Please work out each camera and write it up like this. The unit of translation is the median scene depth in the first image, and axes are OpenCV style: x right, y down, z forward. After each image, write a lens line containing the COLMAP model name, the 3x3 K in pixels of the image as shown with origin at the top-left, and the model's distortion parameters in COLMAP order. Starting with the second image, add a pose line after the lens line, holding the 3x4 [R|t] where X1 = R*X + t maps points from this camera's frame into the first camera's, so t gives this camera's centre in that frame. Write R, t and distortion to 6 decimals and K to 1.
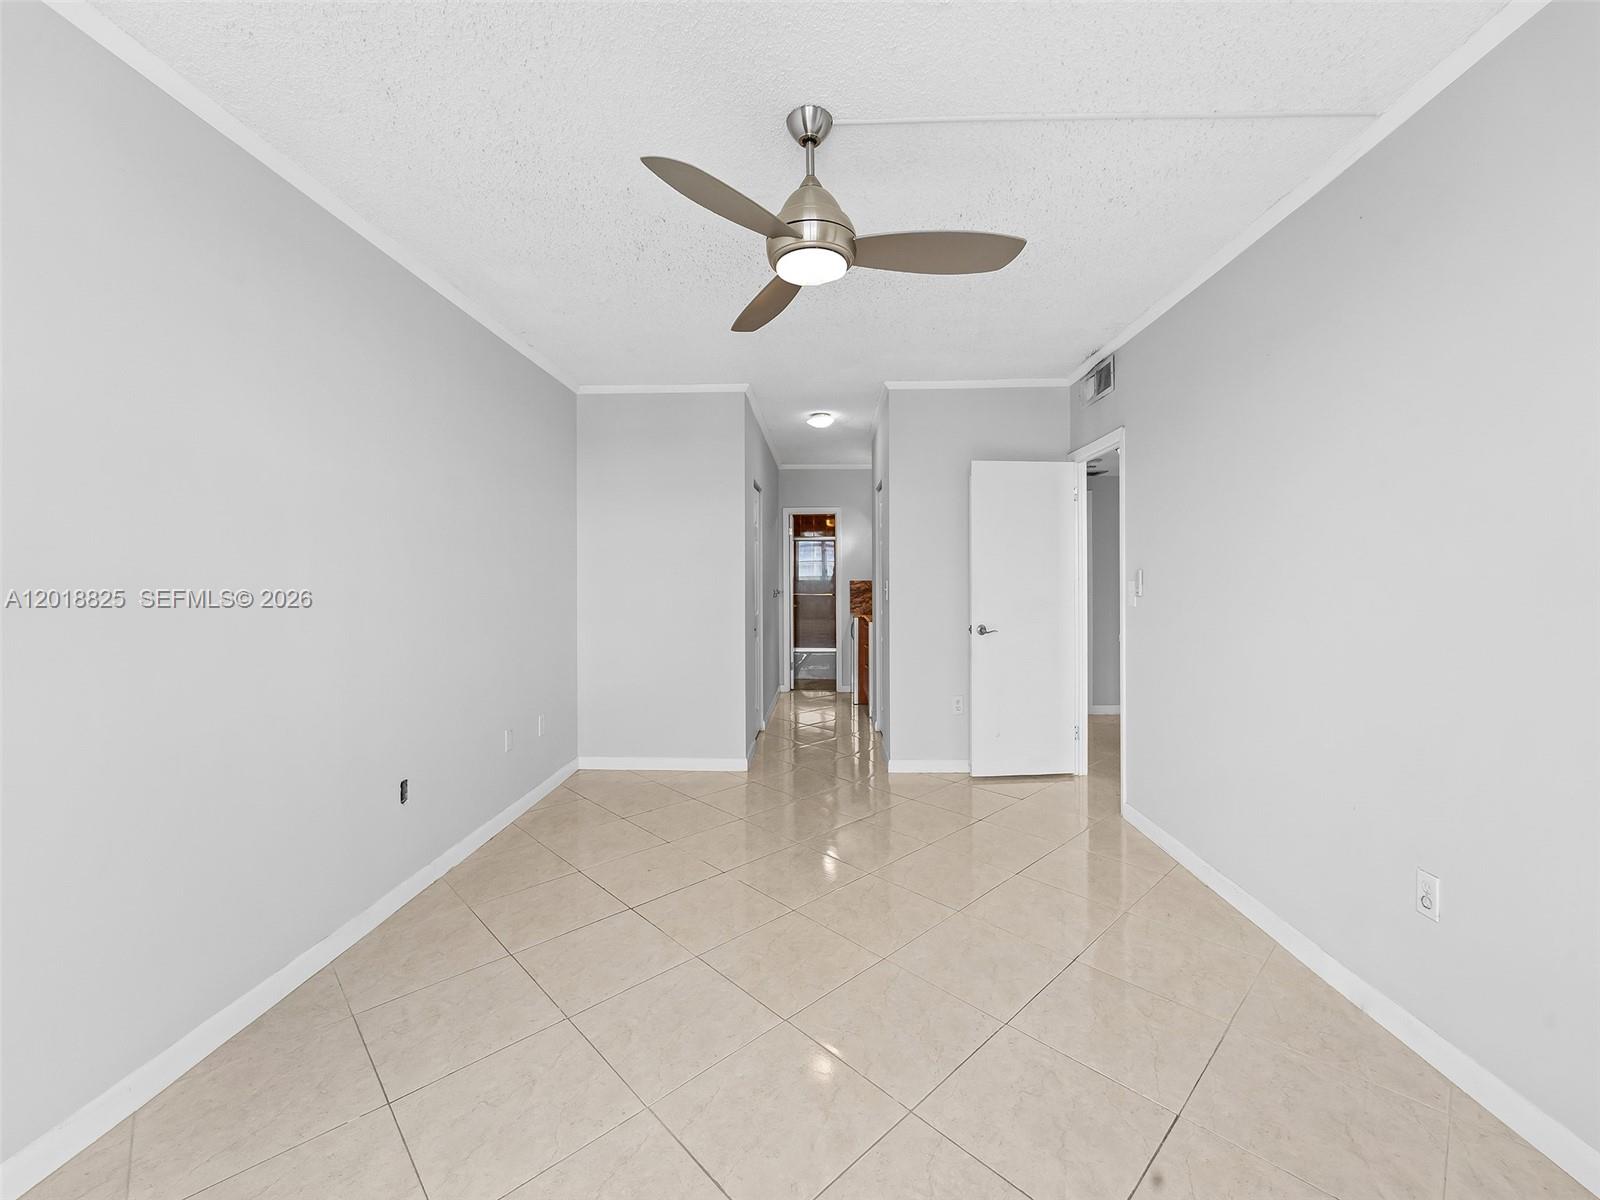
lens RADIAL K [[661.3, 0, 800.7], [0, 661.3, 577.1], [0, 0, 1]] dist [-0.000791, -0.000125]
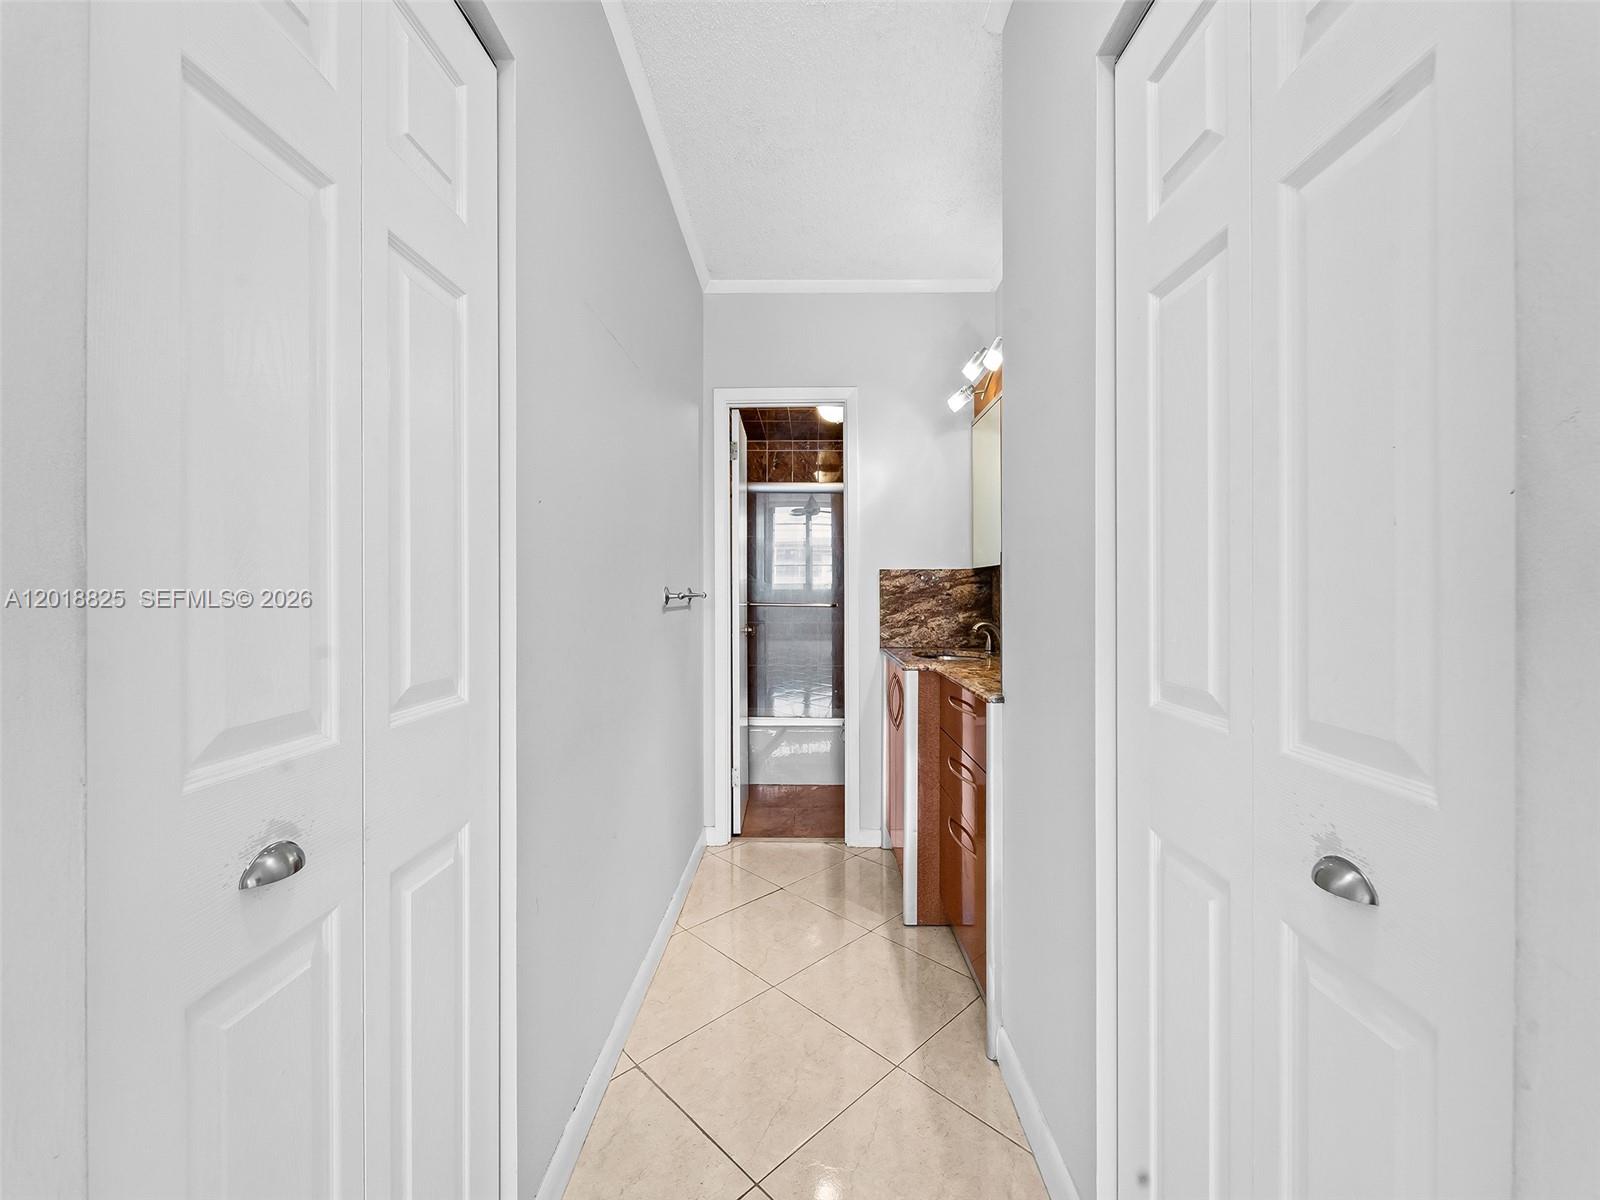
lens RADIAL K [[655.7, 0, 800.8], [0, 655.7, 596.2], [0, 0, 1]] dist [-0.001107, -0.000266]
pose [[0.999510, 0.002372, 0.031205, 0.014030], [-0.002685, 0.999947, 0.009978, 0.017564], [-0.031180, -0.010057, 0.999463, 0.599871]]
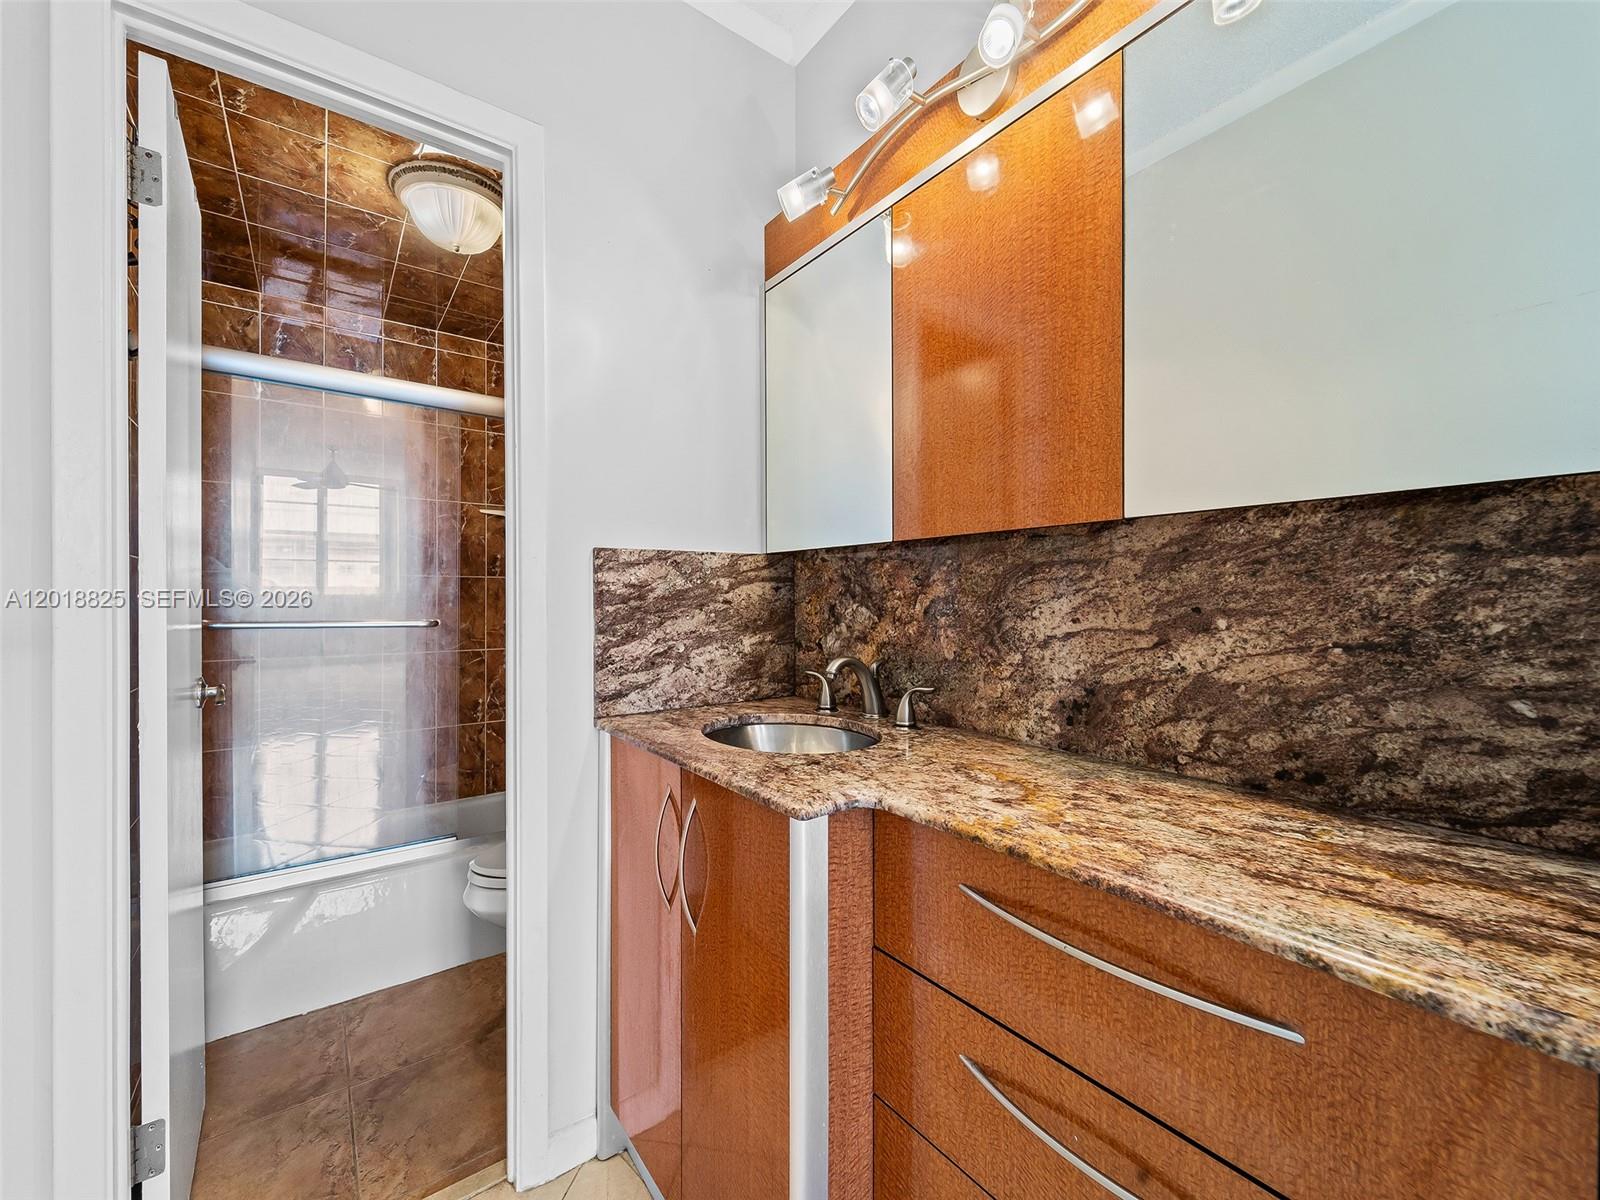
lens RADIAL K [[640.9, 0, 805.8], [0, 640.9, 595.1], [0, 0, 1]] dist [-0.002615, -0.000297]
pose [[0.764833, 0.004644, 0.644212, 0.004986], [-0.004851, 0.999987, -0.001449, 0.018423], [-0.644210, -0.002016, 0.764846, 0.820015]]
